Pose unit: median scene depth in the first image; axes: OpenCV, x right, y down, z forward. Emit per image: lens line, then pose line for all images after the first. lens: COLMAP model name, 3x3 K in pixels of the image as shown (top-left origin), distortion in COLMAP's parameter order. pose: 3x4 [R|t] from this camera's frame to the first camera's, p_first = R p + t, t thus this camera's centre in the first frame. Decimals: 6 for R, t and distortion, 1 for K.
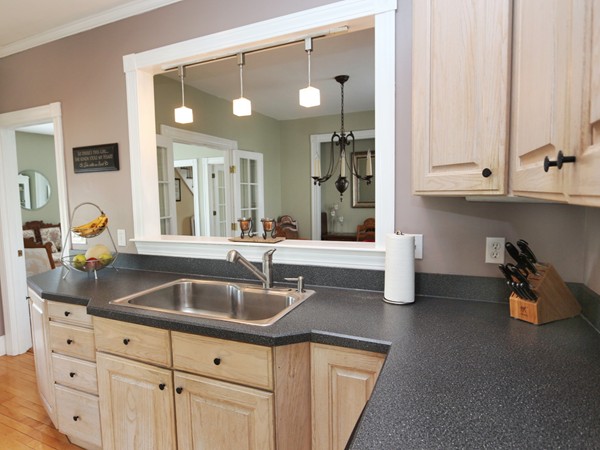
lens RADIAL K [[360.5, 0, 300.0], [0, 360.5, 225.0], [0, 0, 1]] dist [0.000527, 0.000583]
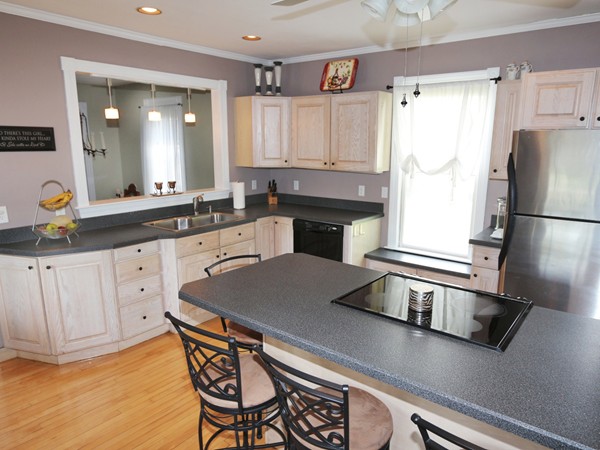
lens RADIAL K [[393.5, 0, 300.0], [0, 393.5, 225.0], [0, 0, 1]] dist [0.000965, 0.000948]
pose [[0.240780, -0.177534, 0.954205, -2.044893], [0.076591, 0.983538, 0.163665, -0.084602], [-0.967553, 0.033676, 0.250414, -0.093338]]
